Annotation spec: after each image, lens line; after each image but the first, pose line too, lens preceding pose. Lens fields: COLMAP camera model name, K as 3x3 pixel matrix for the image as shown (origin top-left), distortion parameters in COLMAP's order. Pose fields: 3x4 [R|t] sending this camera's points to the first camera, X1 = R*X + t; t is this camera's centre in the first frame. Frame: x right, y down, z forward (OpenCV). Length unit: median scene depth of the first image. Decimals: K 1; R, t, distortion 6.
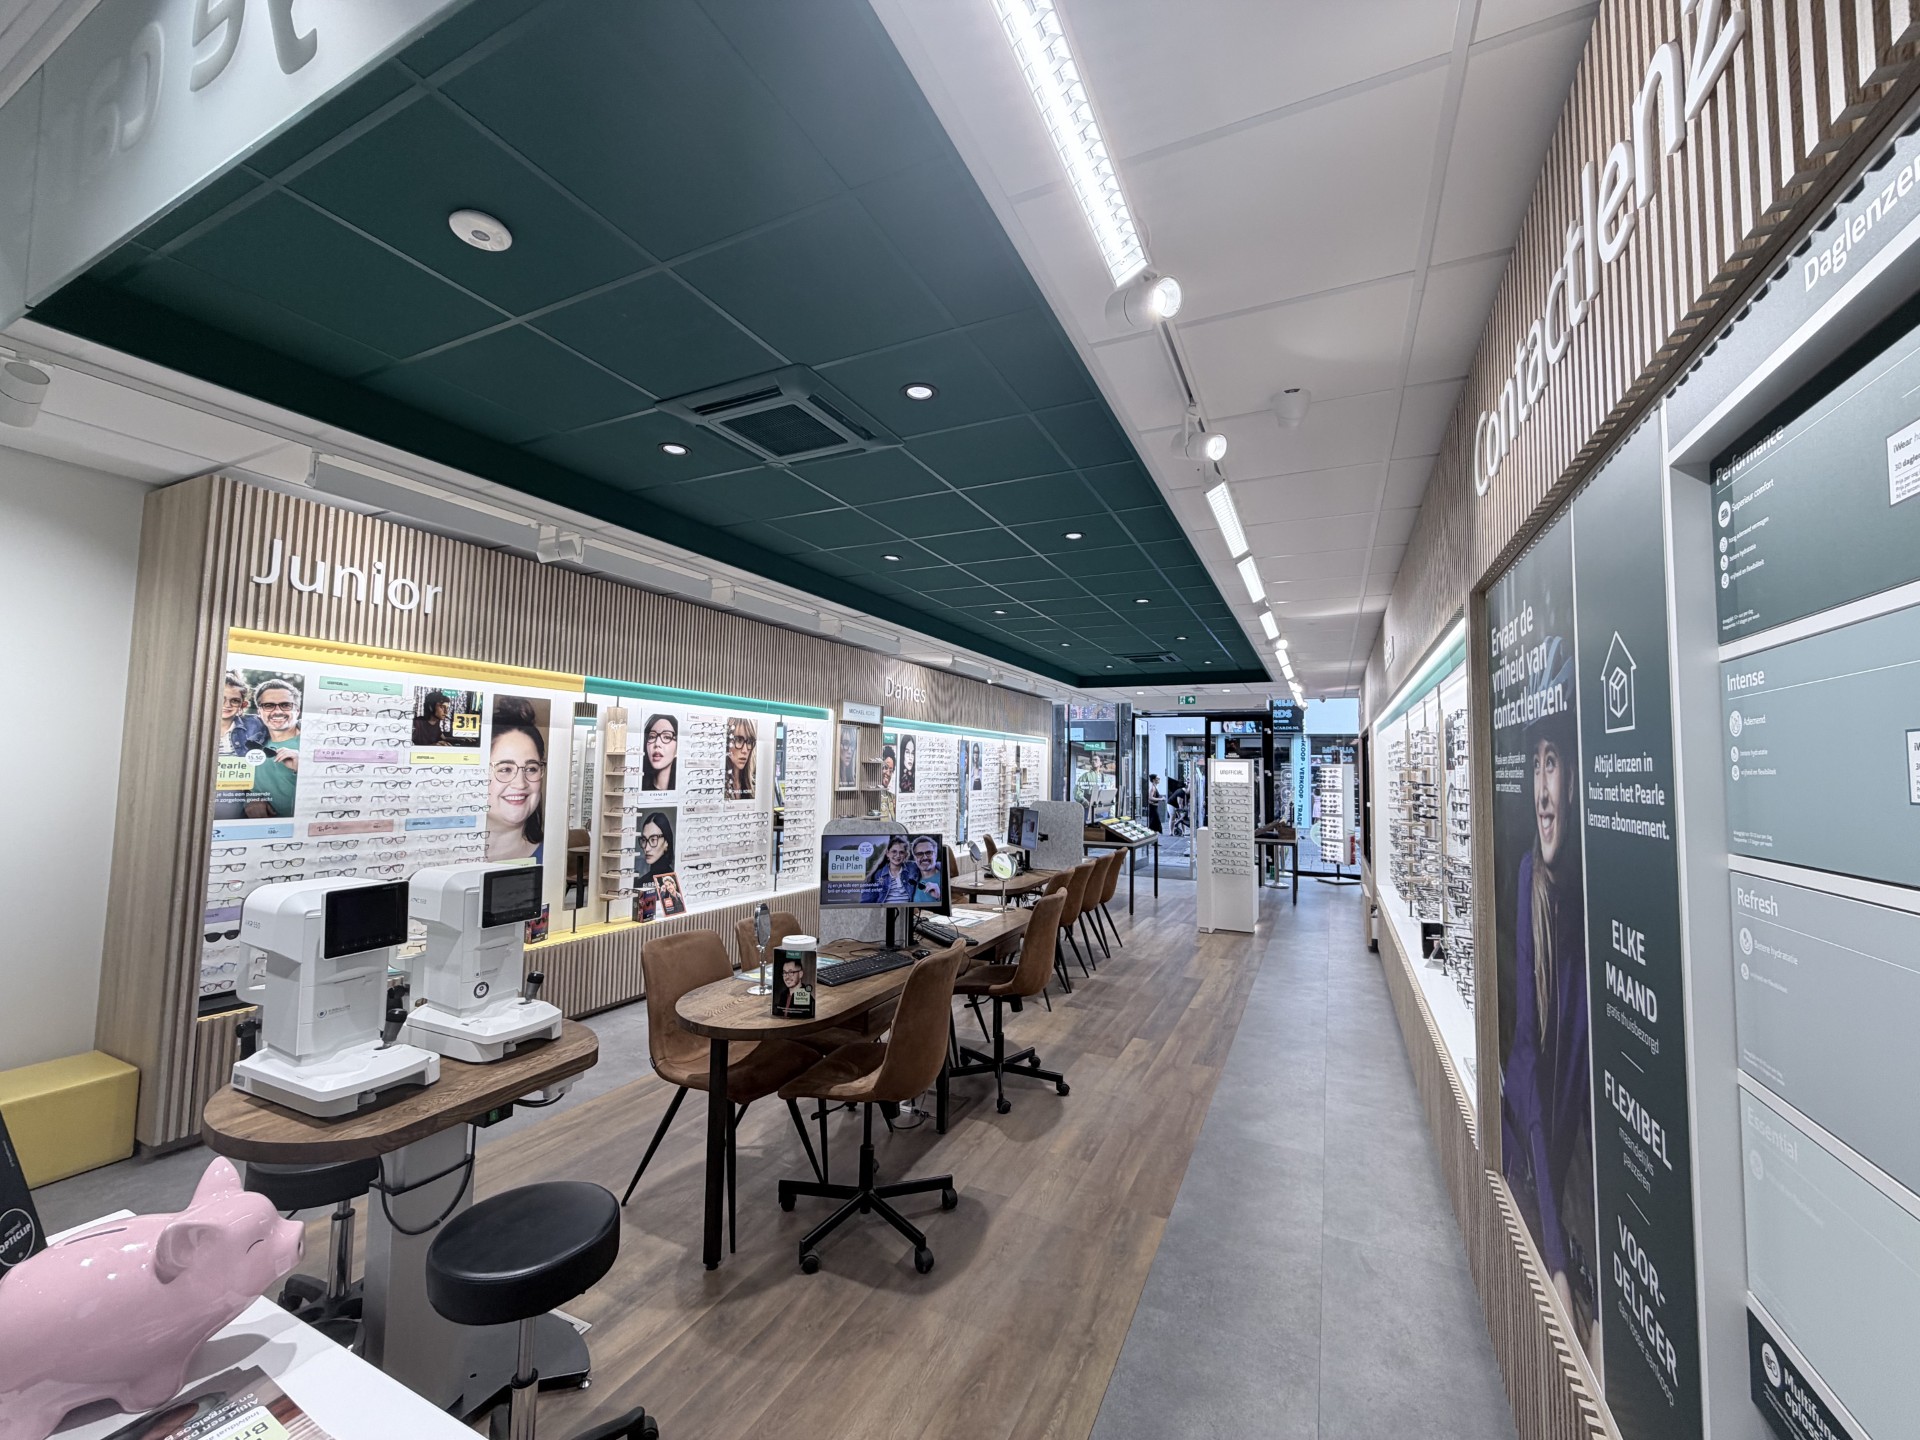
lens RADIAL K [[765.9, 0, 945.8], [0, 765.9, 718.3], [0, 0, 1]] dist [0.001219, -0.001316]
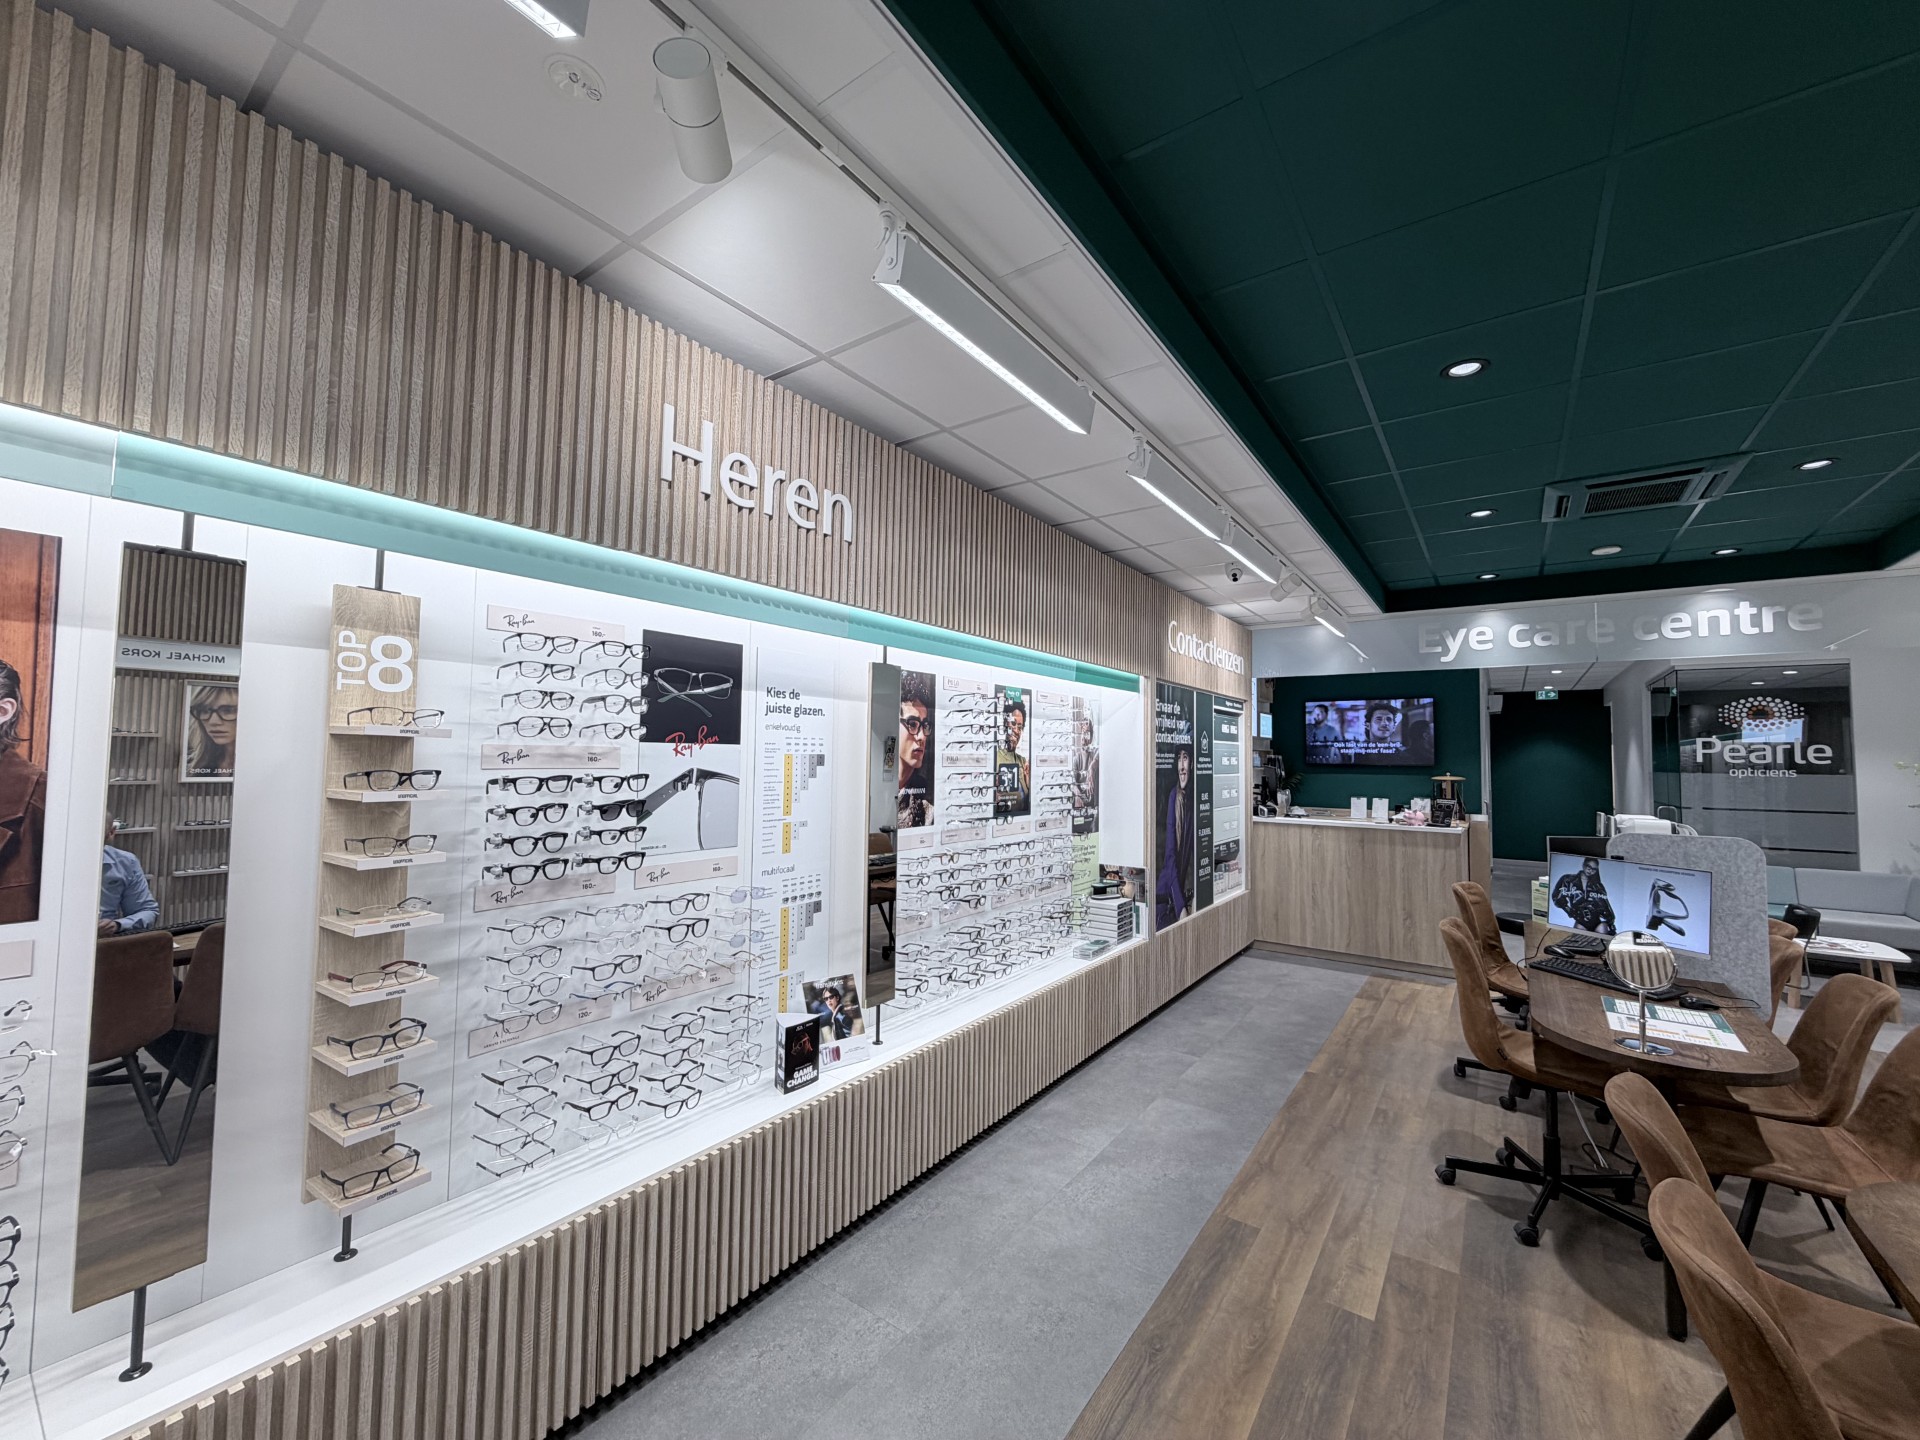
lens RADIAL K [[765.9, 0, 948.4], [0, 765.9, 720.6], [0, 0, 1]] dist [0.001219, -0.001316]
pose [[-0.985866, -0.024263, 0.165767, 0.457331], [-0.042776, 0.993116, -0.109044, 0.111158], [-0.161980, -0.114593, -0.980118, 1.624836]]
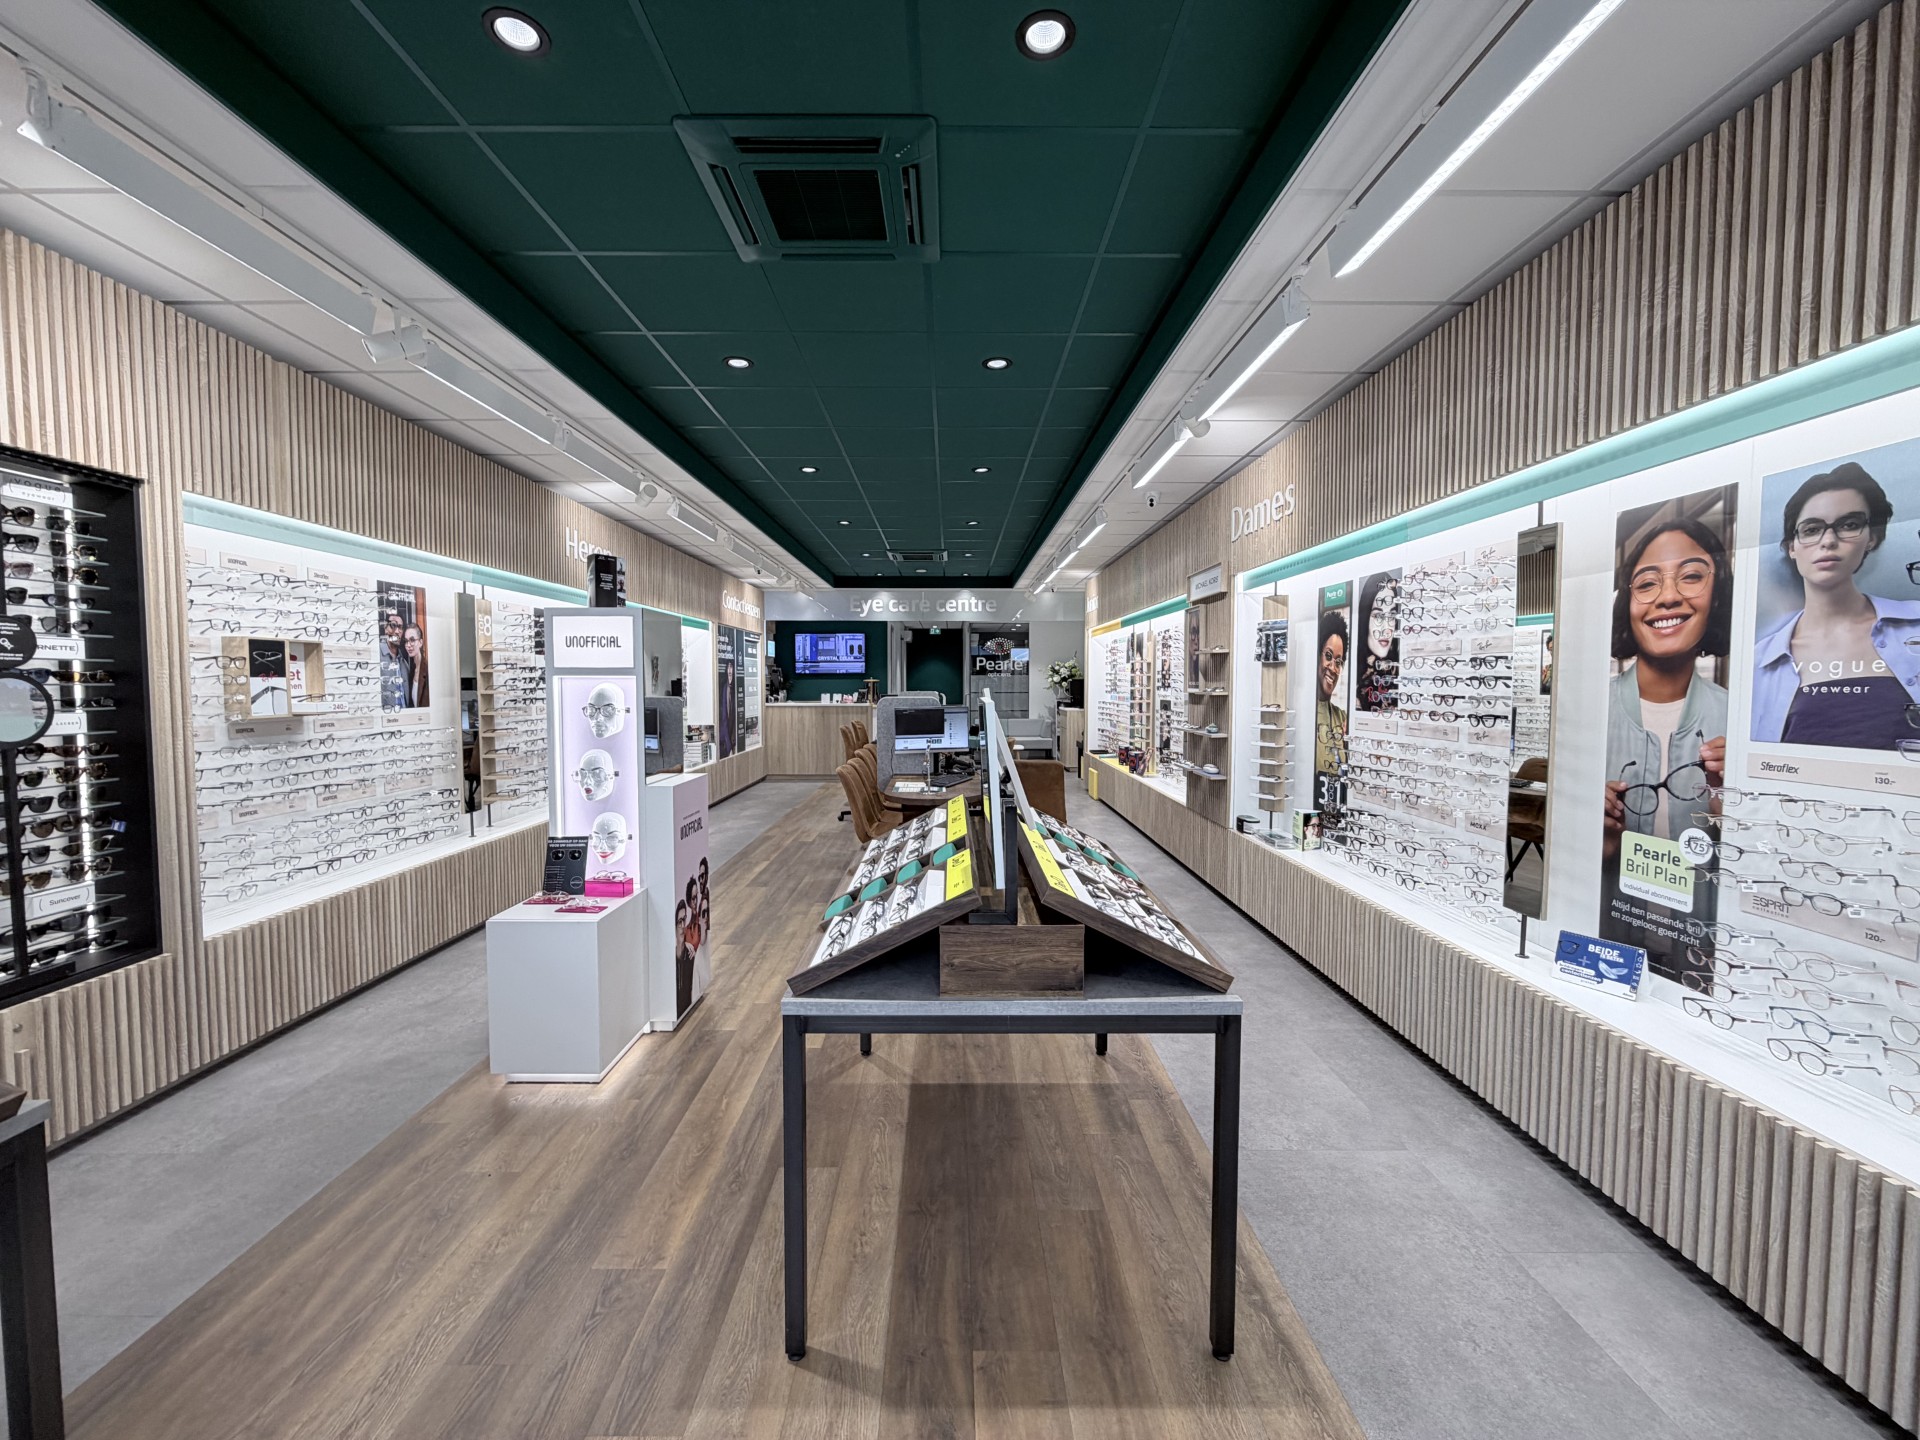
lens RADIAL K [[765.9, 0, 955.1], [0, 765.9, 719.4], [0, 0, 1]] dist [0.001219, -0.001316]
pose [[-0.890906, 0.003994, -0.454170, 0.707599], [0.013066, 0.999773, -0.016839, 0.214574], [0.454000, -0.020936, -0.890756, 2.583184]]
